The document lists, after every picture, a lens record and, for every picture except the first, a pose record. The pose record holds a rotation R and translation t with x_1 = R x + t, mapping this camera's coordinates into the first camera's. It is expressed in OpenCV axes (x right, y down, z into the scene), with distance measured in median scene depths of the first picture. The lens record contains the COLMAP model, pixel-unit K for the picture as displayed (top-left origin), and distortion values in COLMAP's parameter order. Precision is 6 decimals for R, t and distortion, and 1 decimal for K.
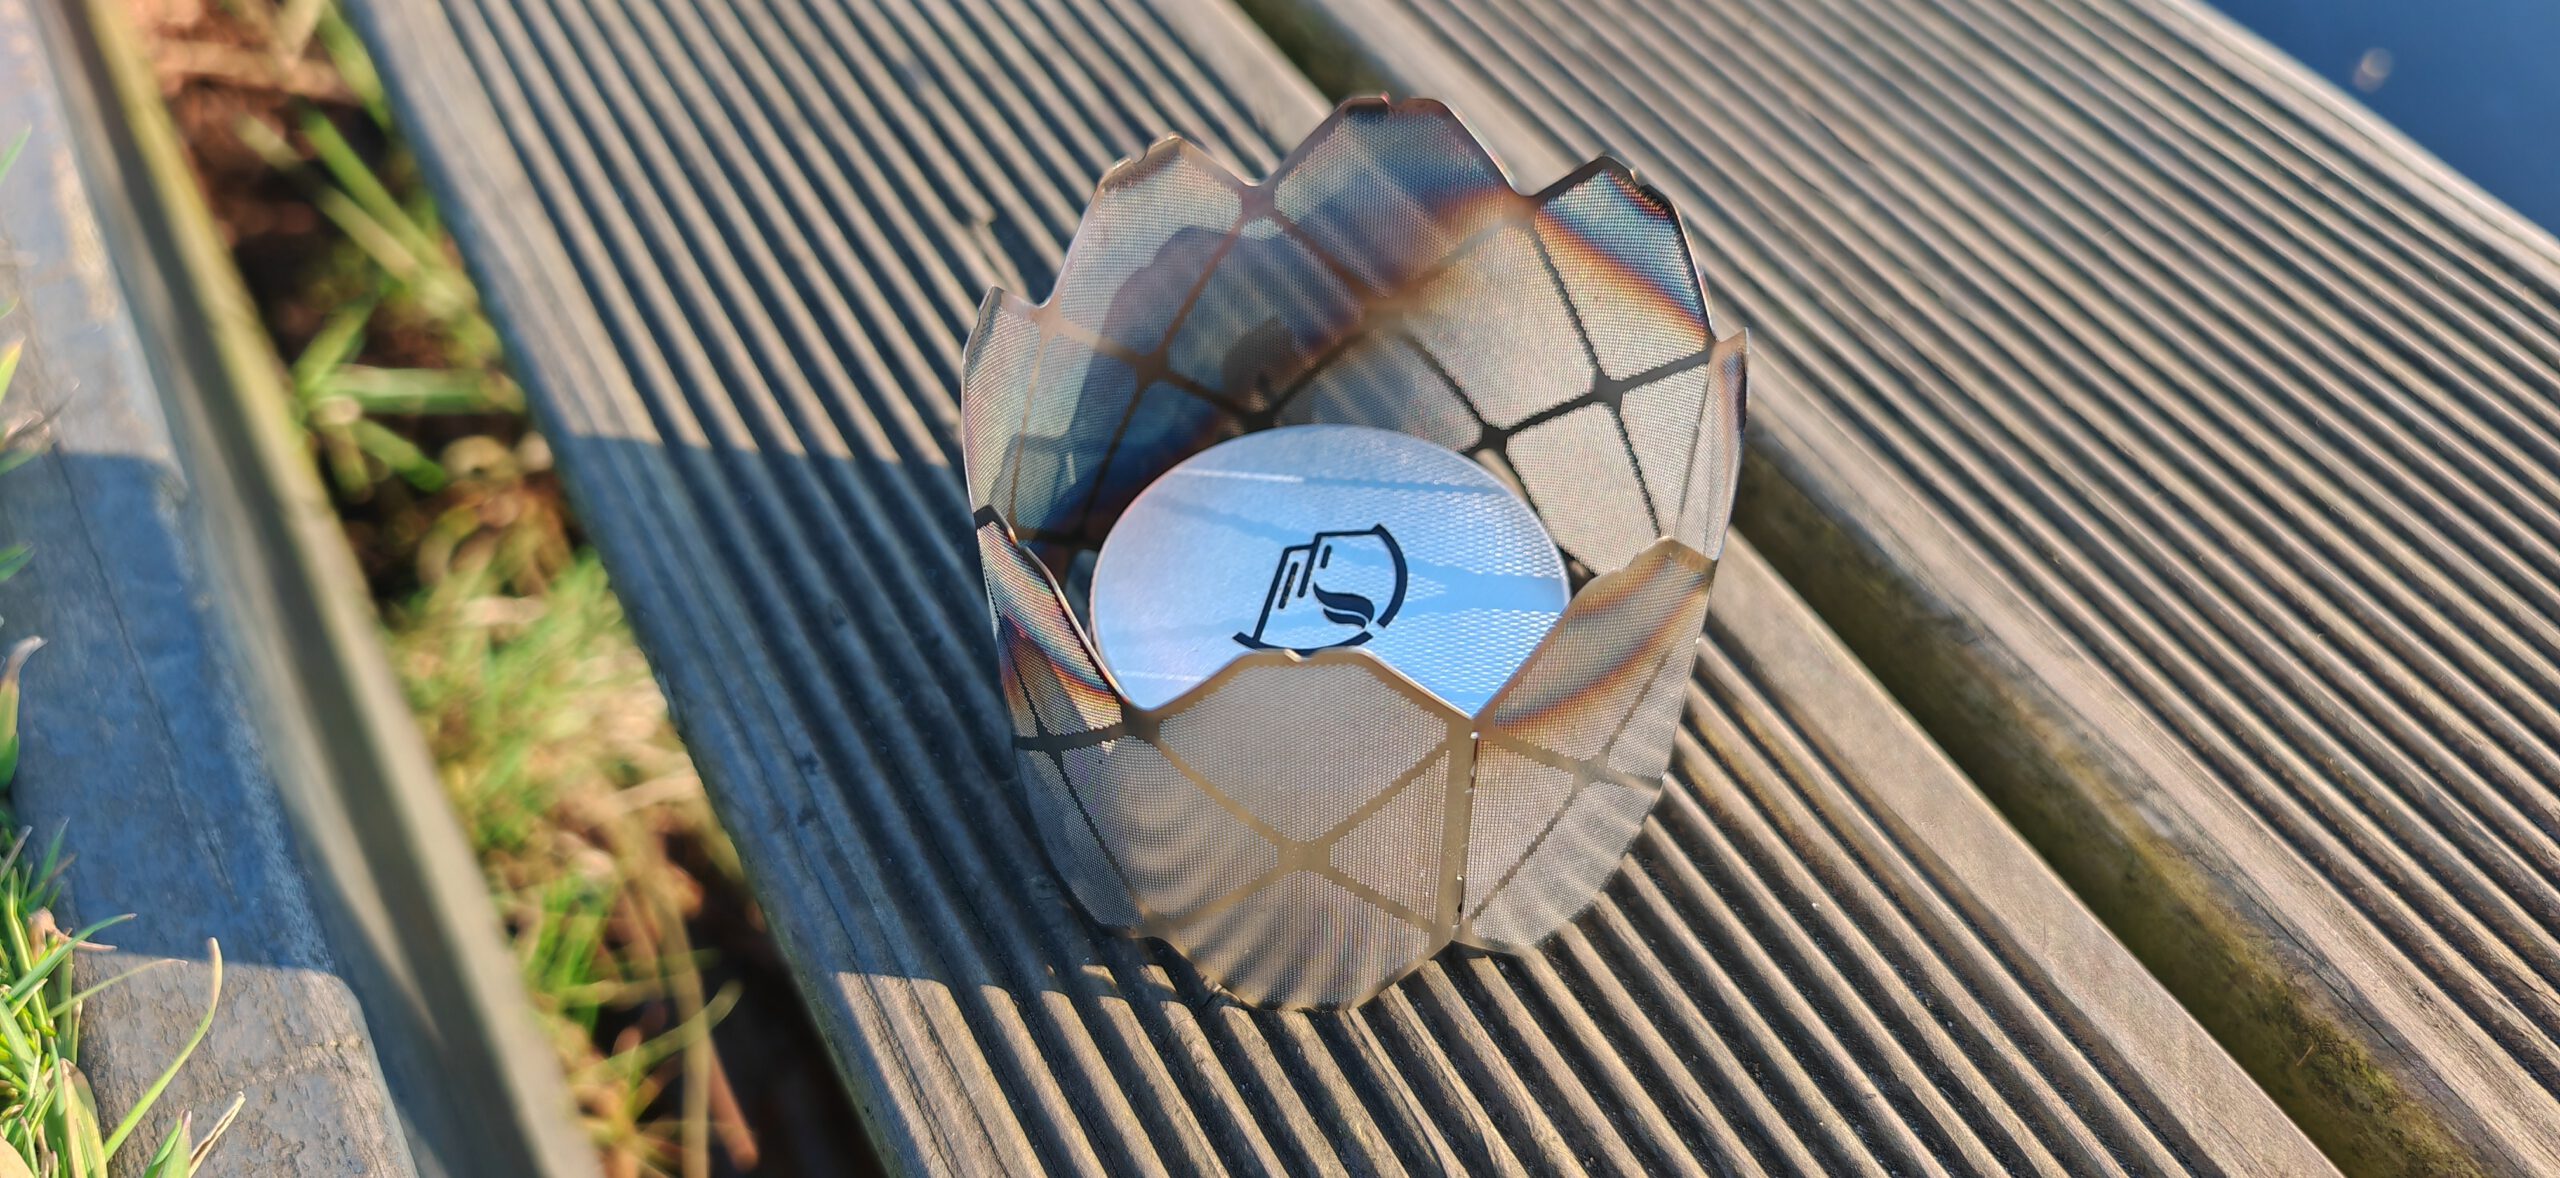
lens RADIAL K [[2111.2, 0, 1226.1], [0, 2111.2, 584.2], [0, 0, 1]] dist [0.001015, -0.011471]
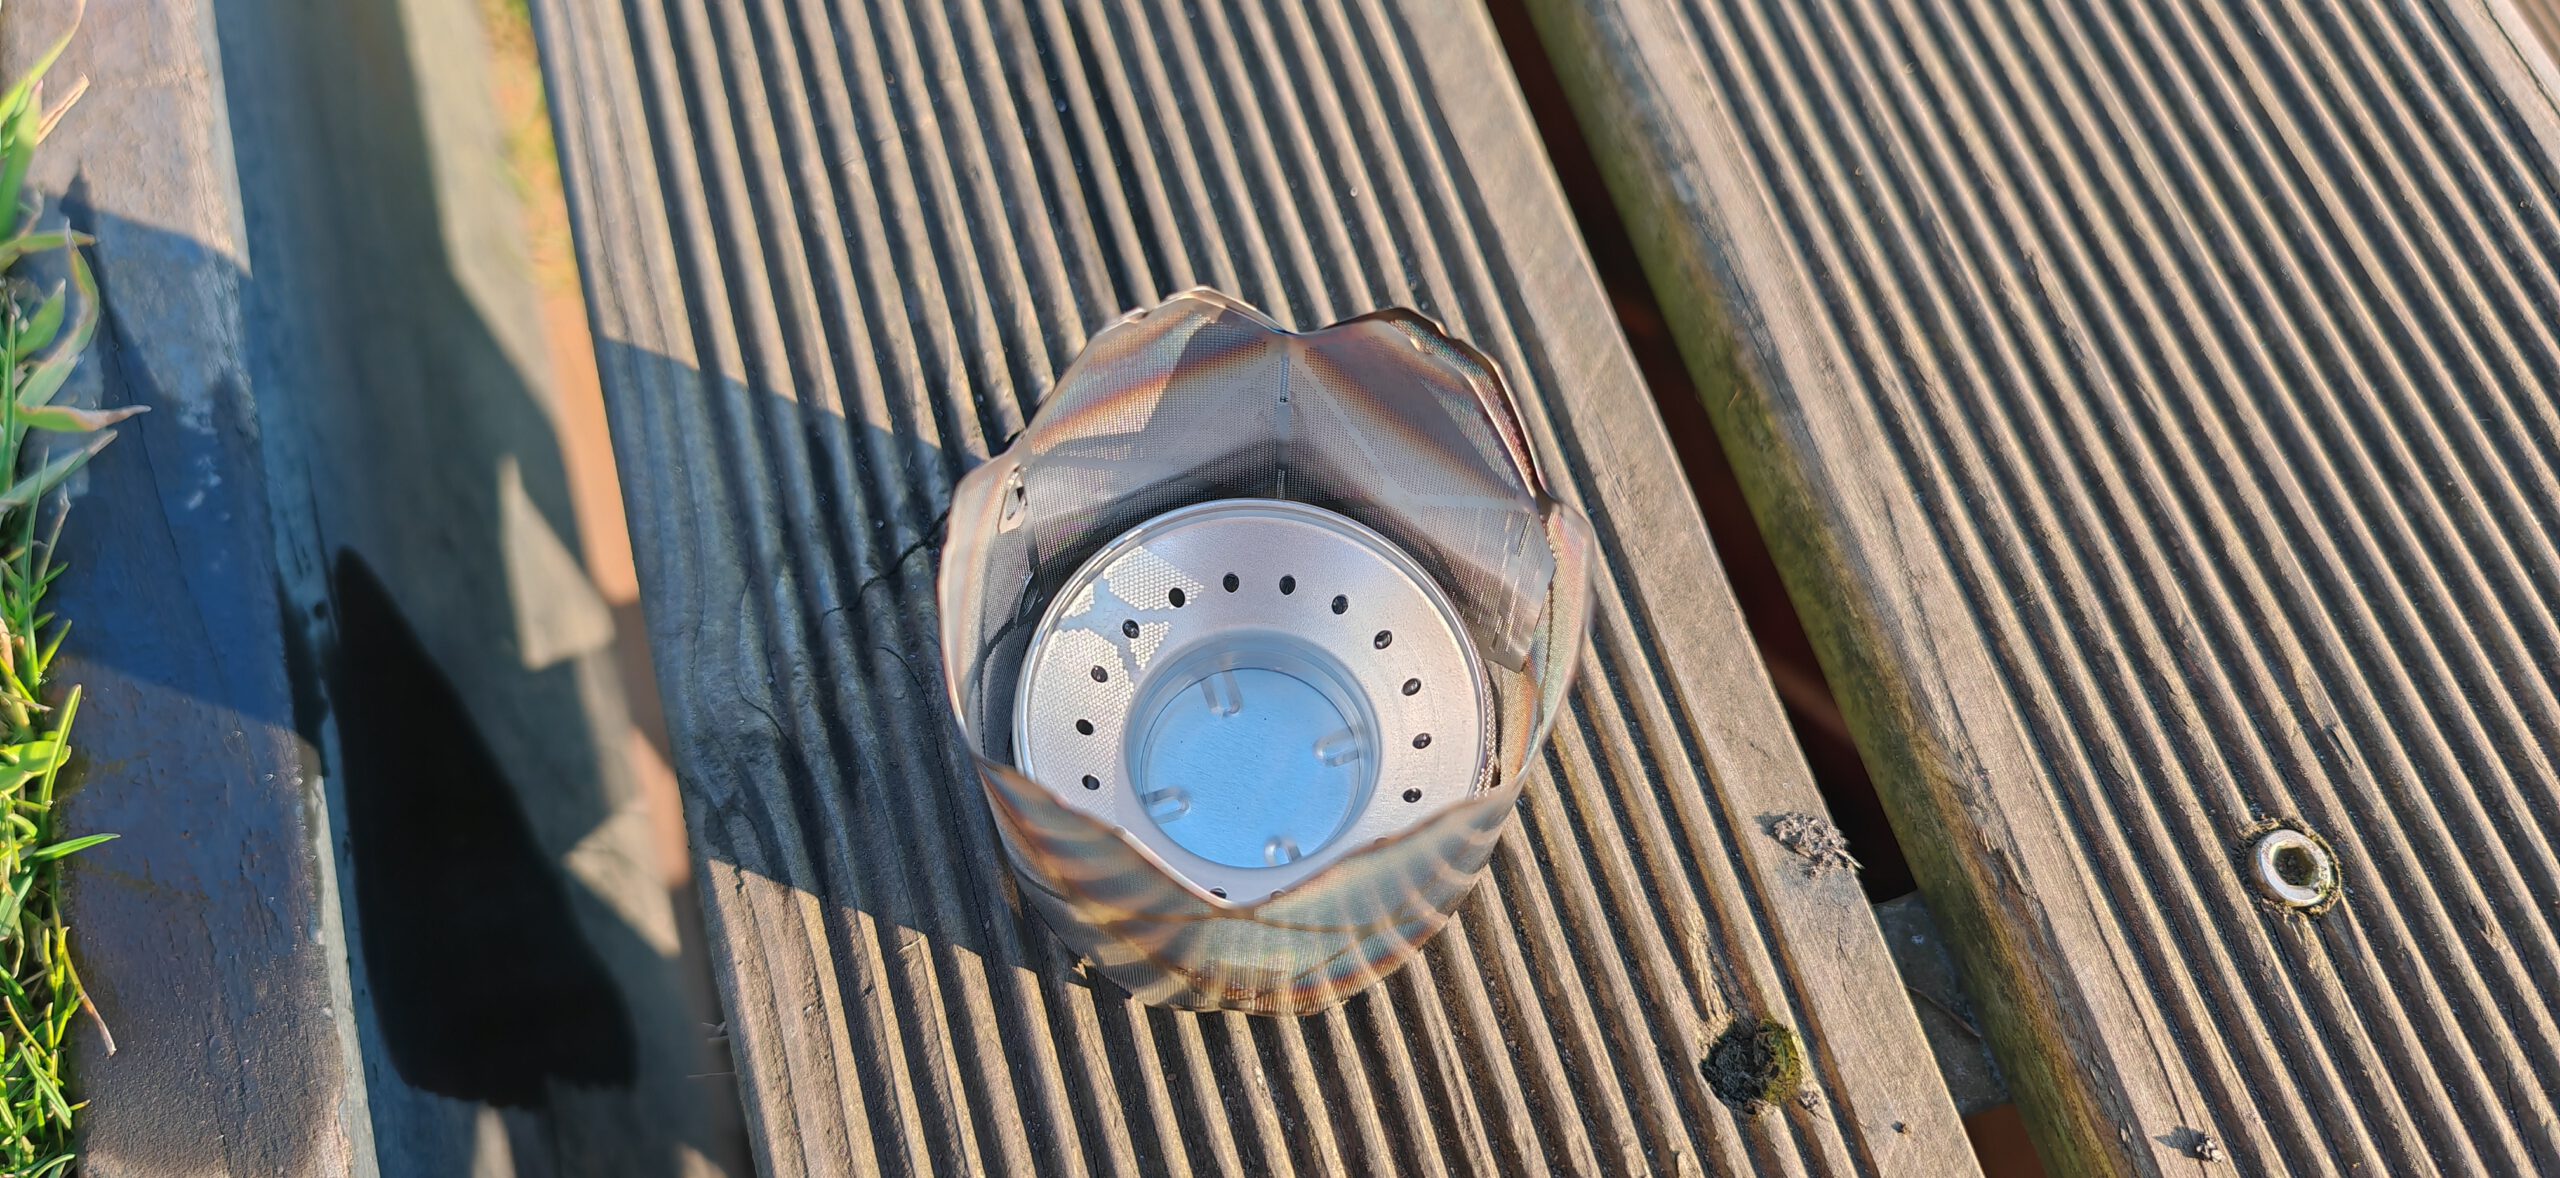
lens RADIAL K [[2111.2, 0, 1226.1], [0, 2111.2, 584.2], [0, 0, 1]] dist [0.001015, -0.011471]
pose [[0.974607, 0.209503, -0.079053, 0.355698], [-0.178795, 0.940628, 0.288535, 0.028760], [0.134808, -0.267074, 0.954200, -0.215410]]
